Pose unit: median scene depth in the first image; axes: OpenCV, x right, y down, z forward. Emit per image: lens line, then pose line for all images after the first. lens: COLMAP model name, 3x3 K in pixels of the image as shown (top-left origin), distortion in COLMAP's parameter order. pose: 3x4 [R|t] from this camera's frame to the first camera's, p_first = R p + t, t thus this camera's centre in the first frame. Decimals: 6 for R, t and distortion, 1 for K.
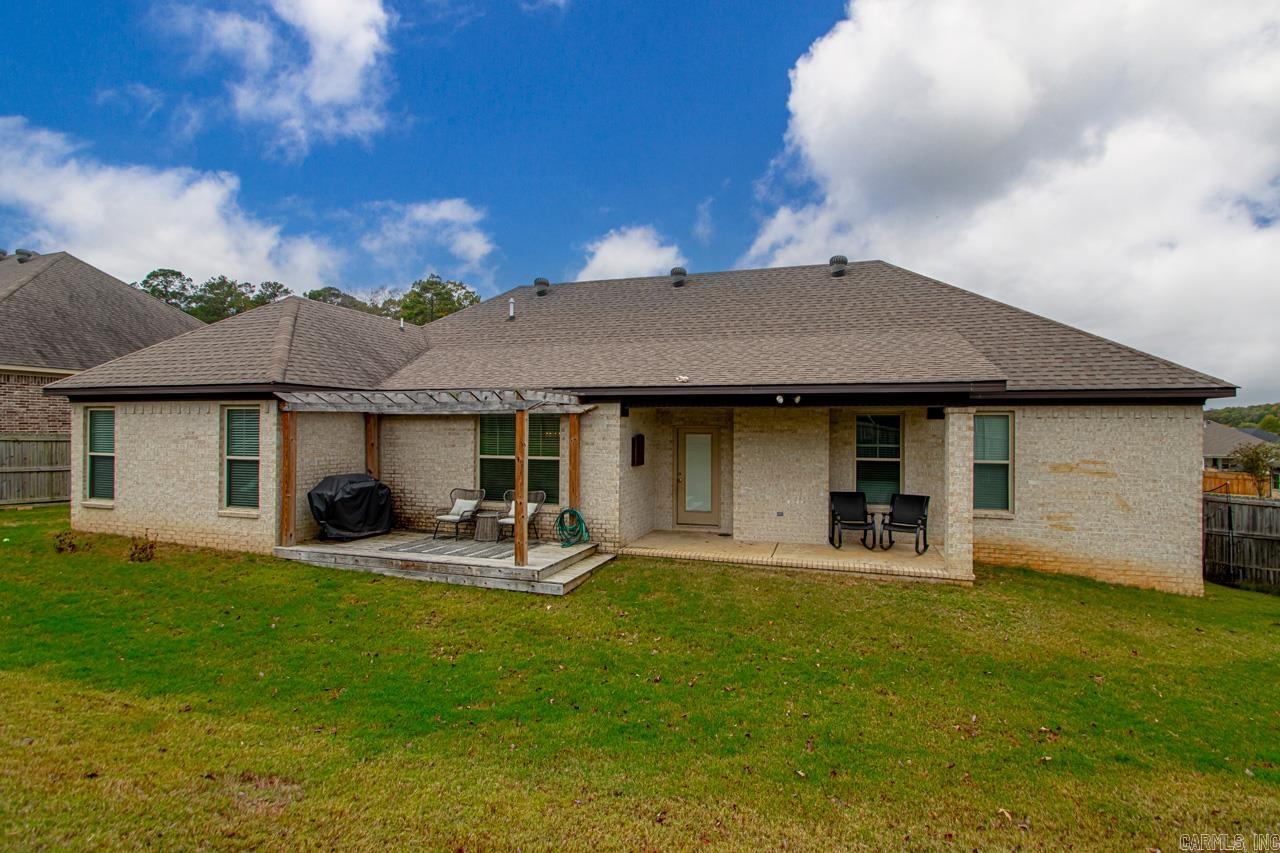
lens RADIAL K [[582.3, 0, 655.7], [0, 582.3, 424.5], [0, 0, 1]] dist [0.014486, -0.015745]
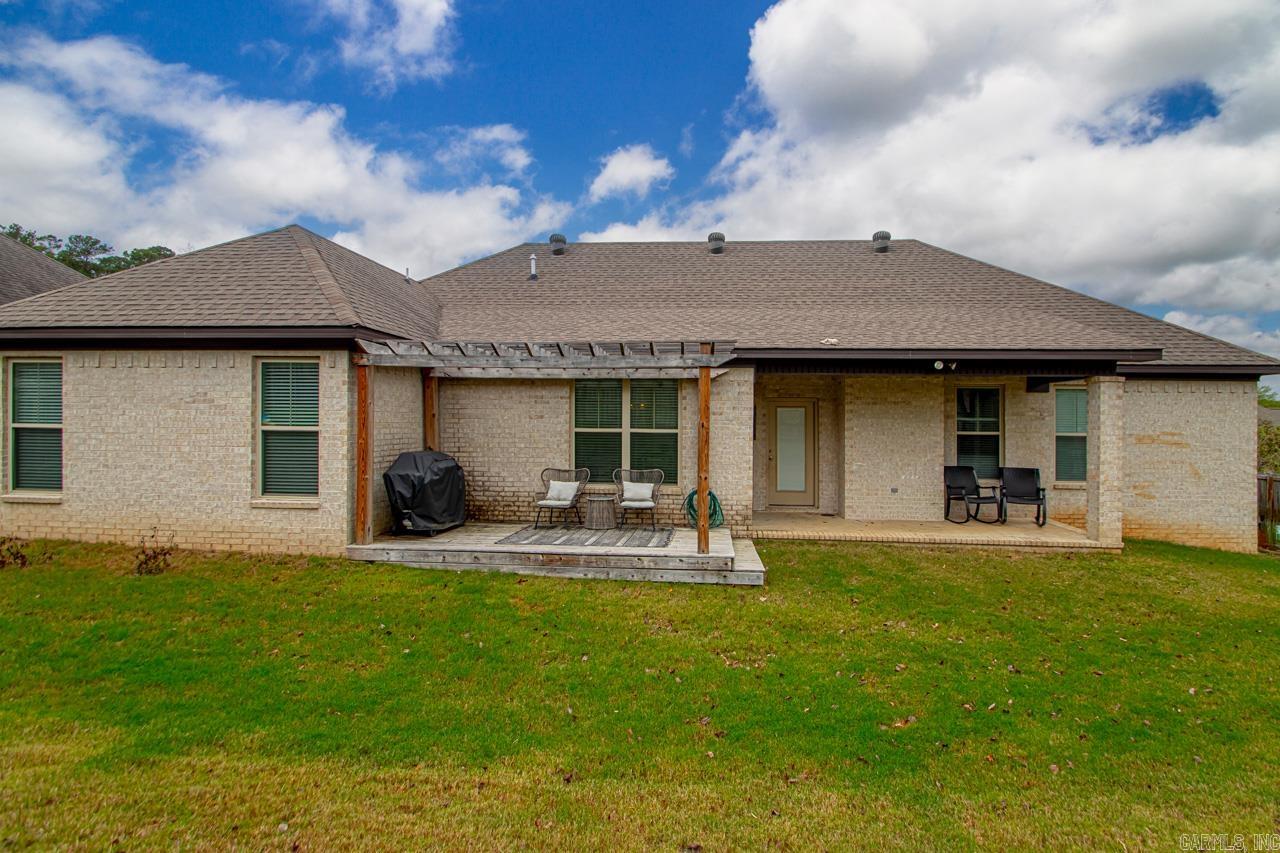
lens RADIAL K [[592.8, 0, 659.2], [0, 592.8, 417.9], [0, 0, 1]] dist [0.014597, -0.018040]
pose [[0.974875, 0.004572, 0.222708, -0.399755], [-0.004497, 0.999990, -0.000842, 0.040615], [-0.222709, -0.000180, 0.974885, 0.153089]]
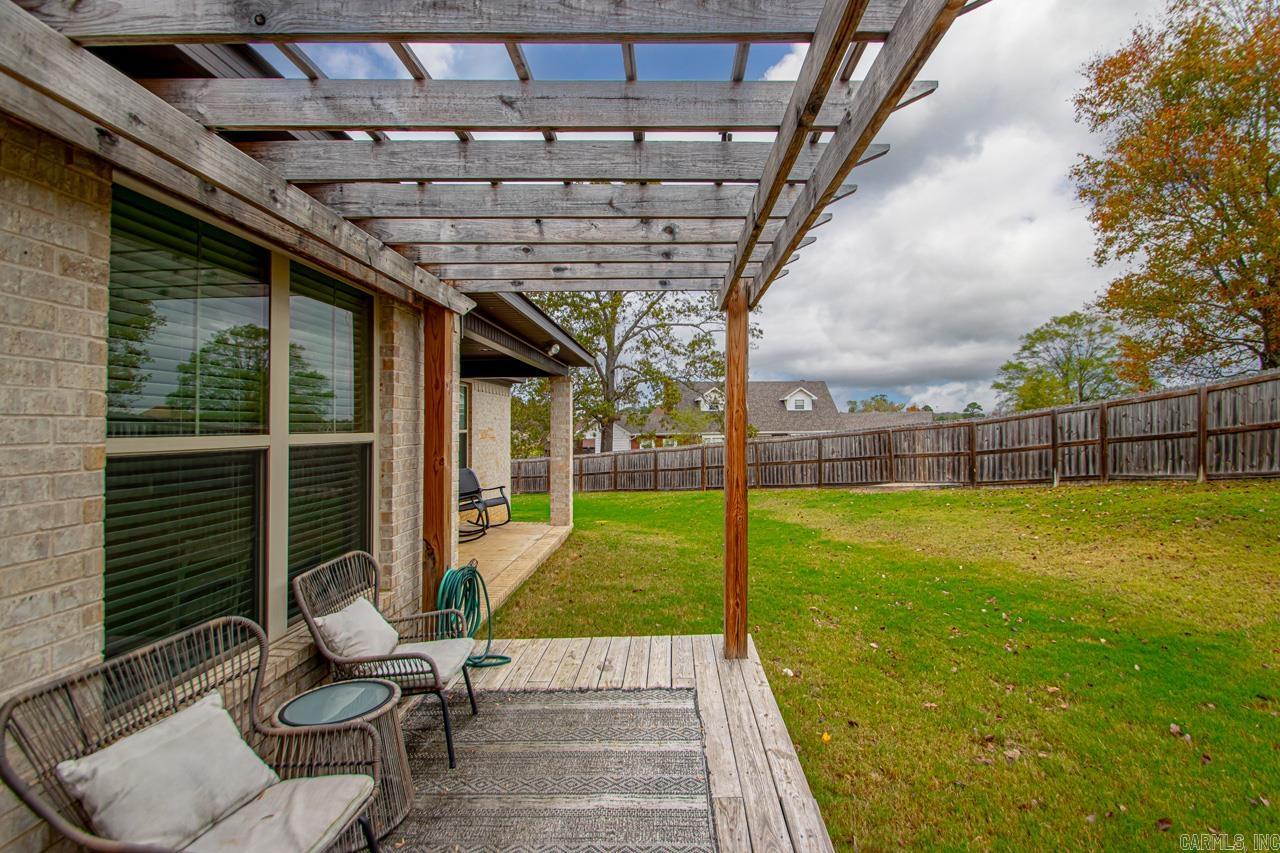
lens RADIAL K [[592.8, 0, 659.2], [0, 592.8, 417.9], [0, 0, 1]] dist [0.014597, -0.018040]
pose [[-0.249865, 0.007287, 0.968253, -0.556511], [0.000376, 0.999972, -0.007428, 0.050573], [-0.968281, -0.001492, -0.249861, 0.961891]]
